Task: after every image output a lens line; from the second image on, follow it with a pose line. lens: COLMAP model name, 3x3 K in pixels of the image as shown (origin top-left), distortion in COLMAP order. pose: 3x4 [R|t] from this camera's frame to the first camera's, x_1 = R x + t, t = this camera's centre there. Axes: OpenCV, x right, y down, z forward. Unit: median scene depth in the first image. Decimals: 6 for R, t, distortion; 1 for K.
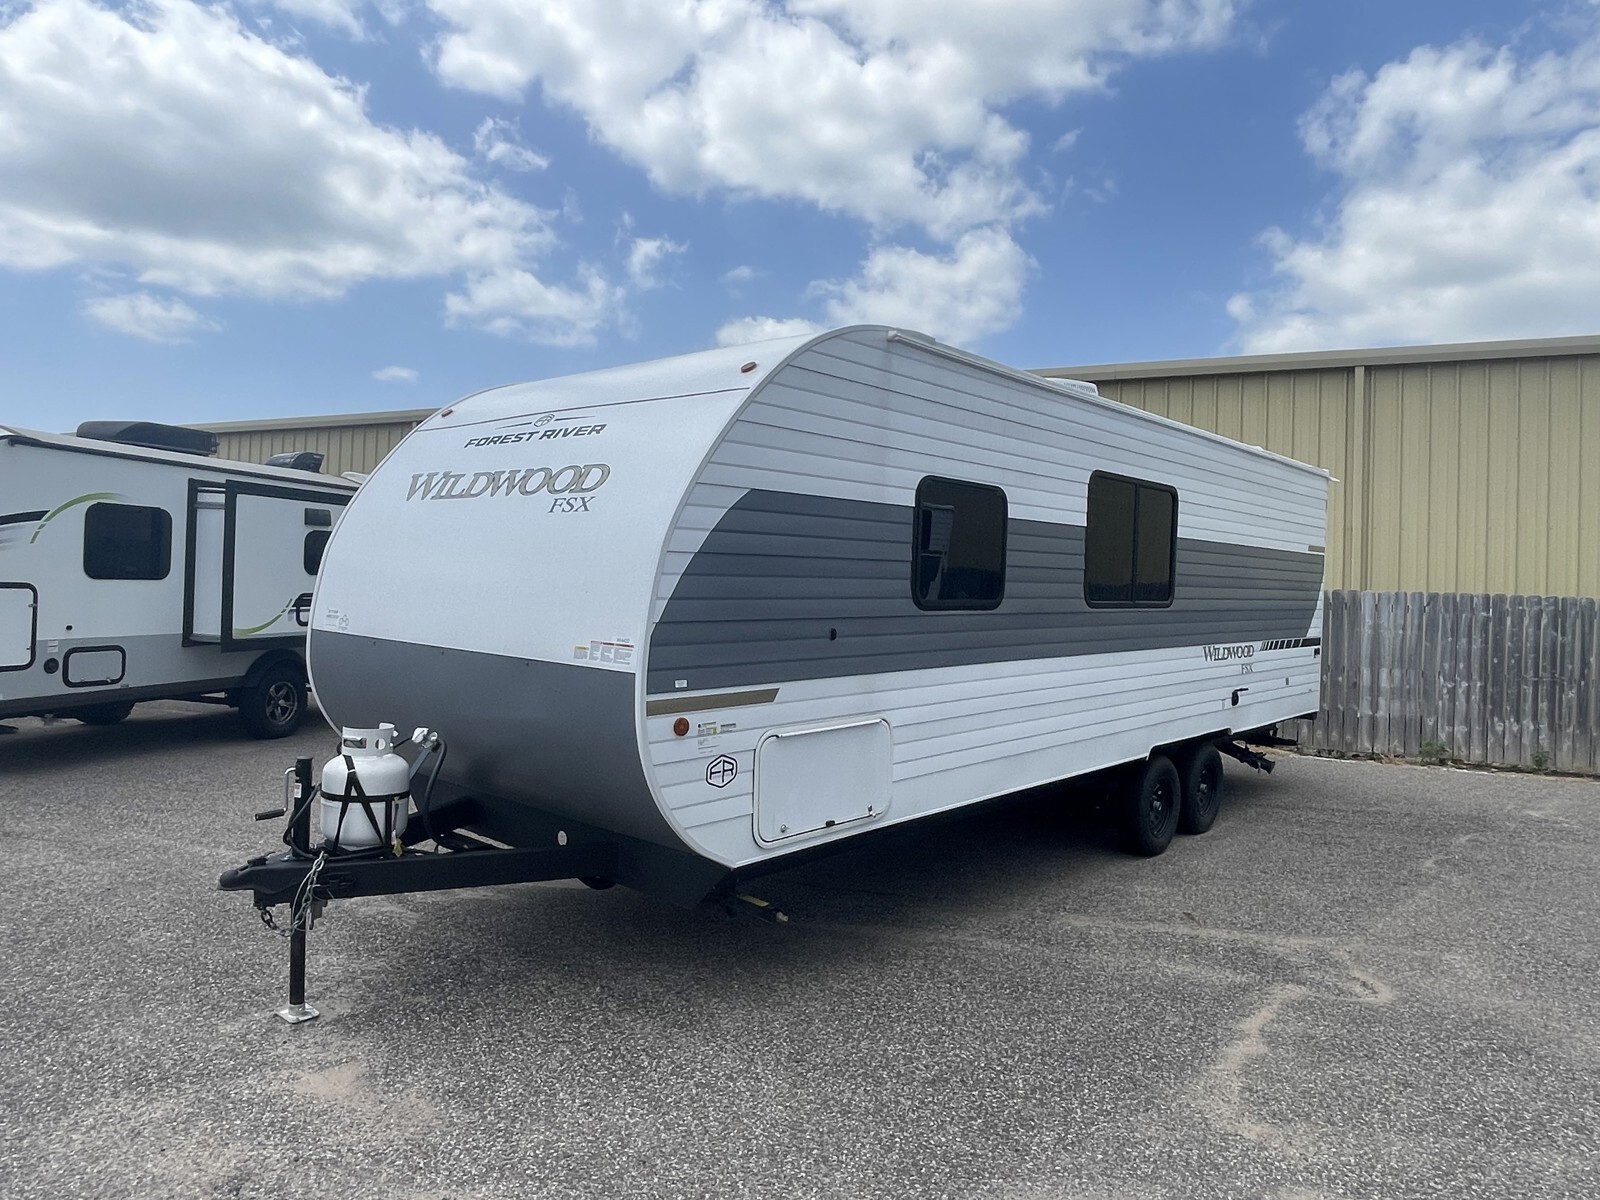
lens RADIAL K [[1044.1, 0, 800.0], [0, 1044.1, 600.0], [0, 0, 1]] dist [0.005466, 0.001735]
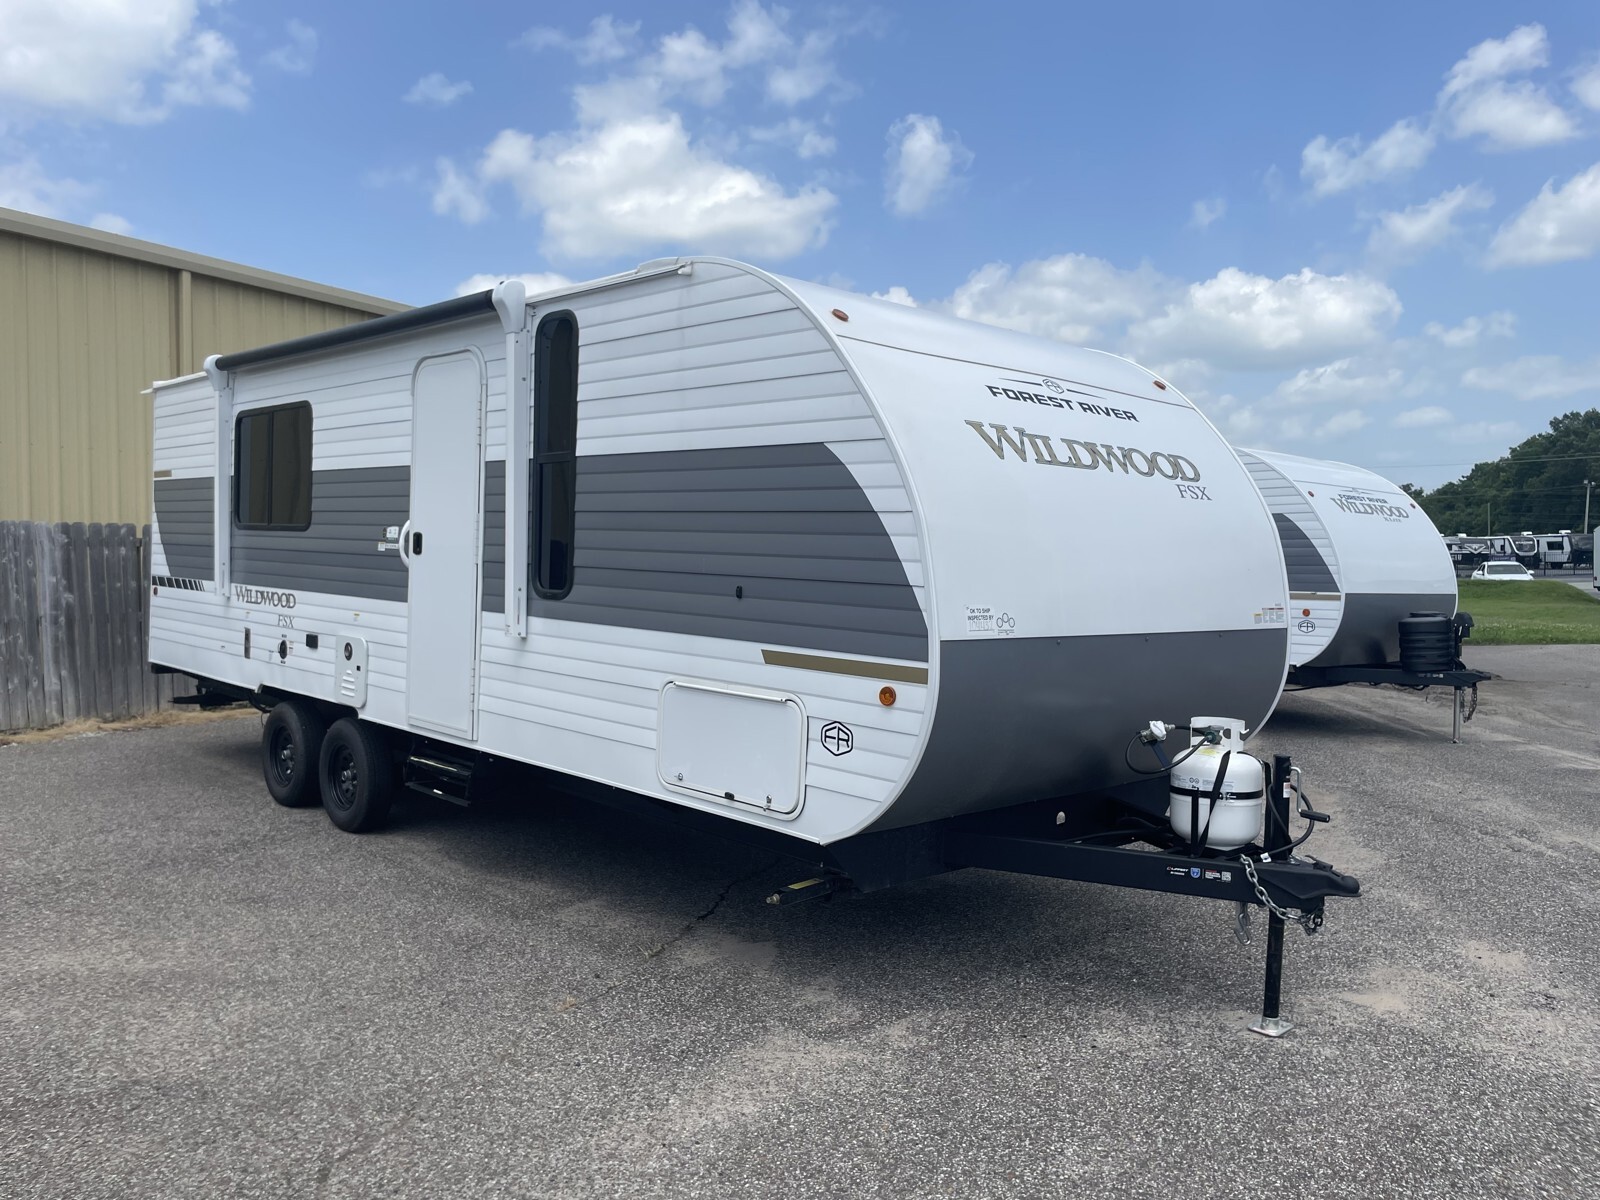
lens RADIAL K [[1208.3, 0, 795.3], [0, 1208.3, 559.4], [0, 0, 1]] dist [0.054638, -0.075931]
pose [[0.082779, -0.034777, 0.995961, -1.605730], [-0.007678, 0.999339, 0.035533, -0.063181], [-0.996538, -0.010589, 0.082457, 1.348071]]
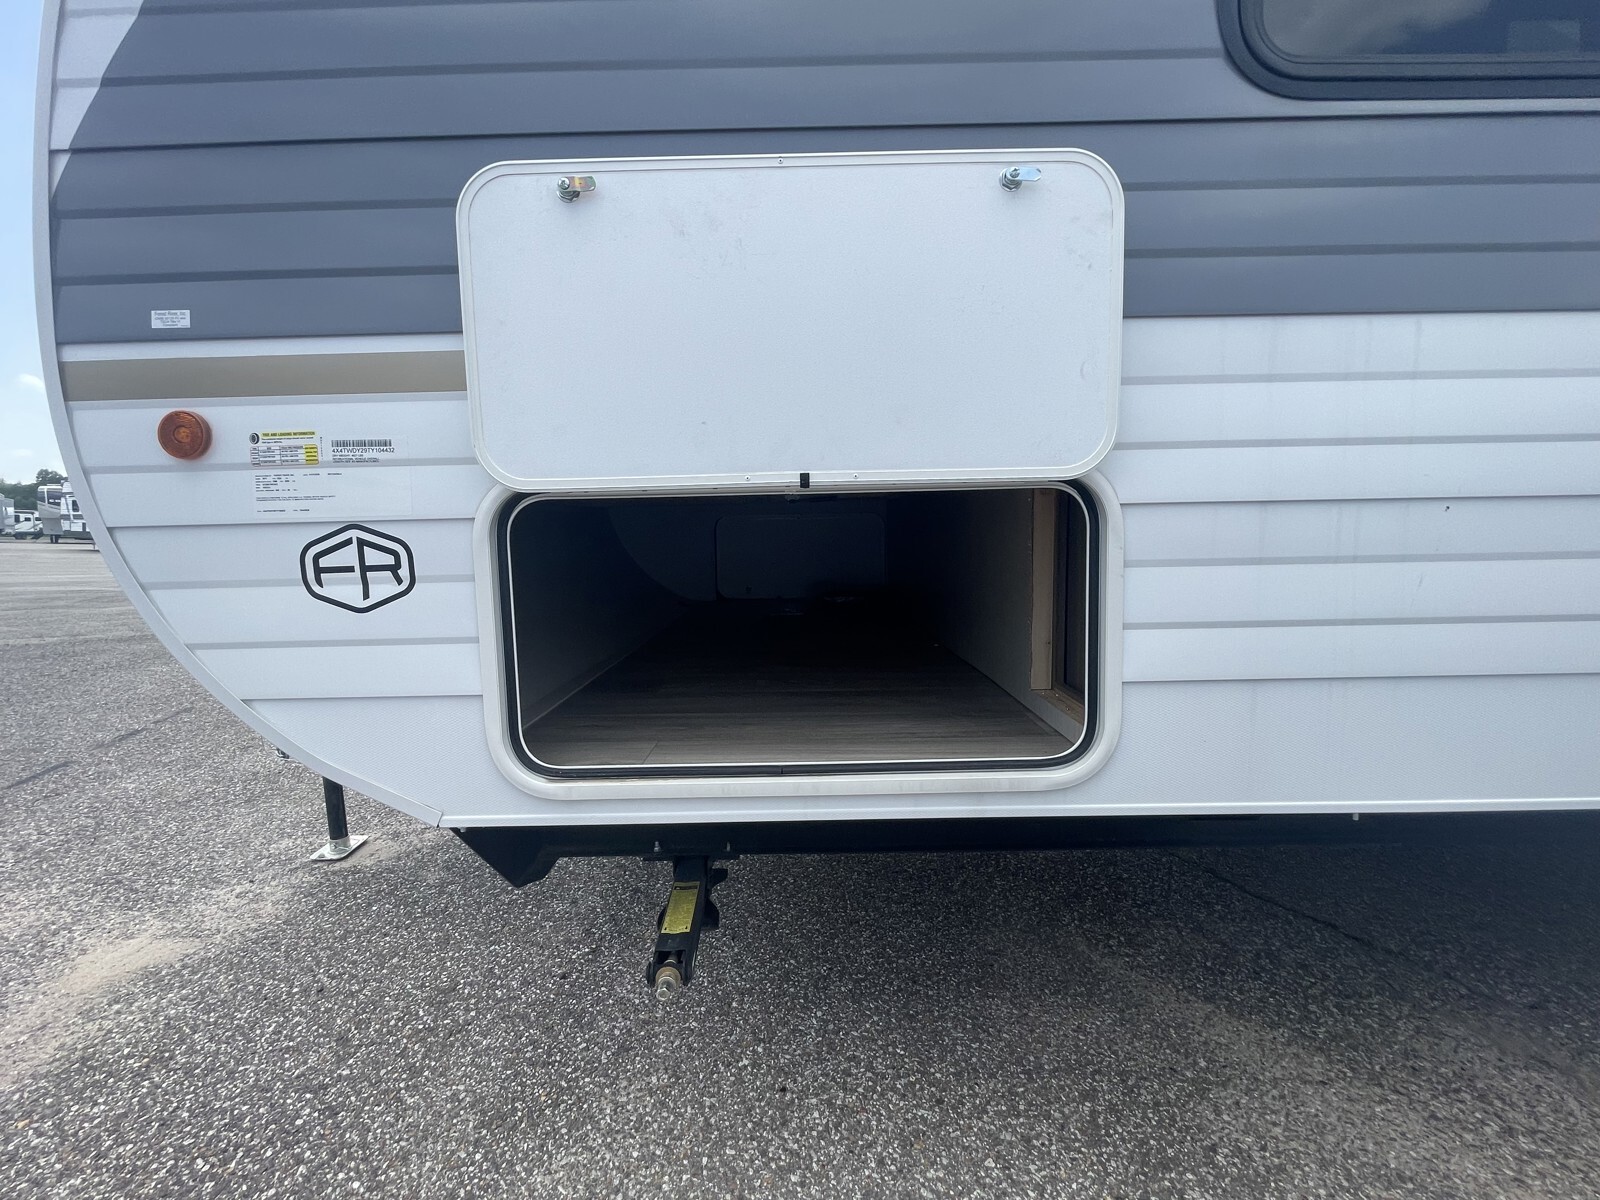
lens RADIAL K [[713.8, 0, 800.0], [0, 713.8, 600.0], [0, 0, 1]] dist [-0.001242, -0.000091]
pose [[0.656080, 0.037012, -0.753783, 0.216601], [0.019391, 0.997640, 0.065863, 0.155750], [0.754442, -0.057829, 0.653814, 0.917356]]
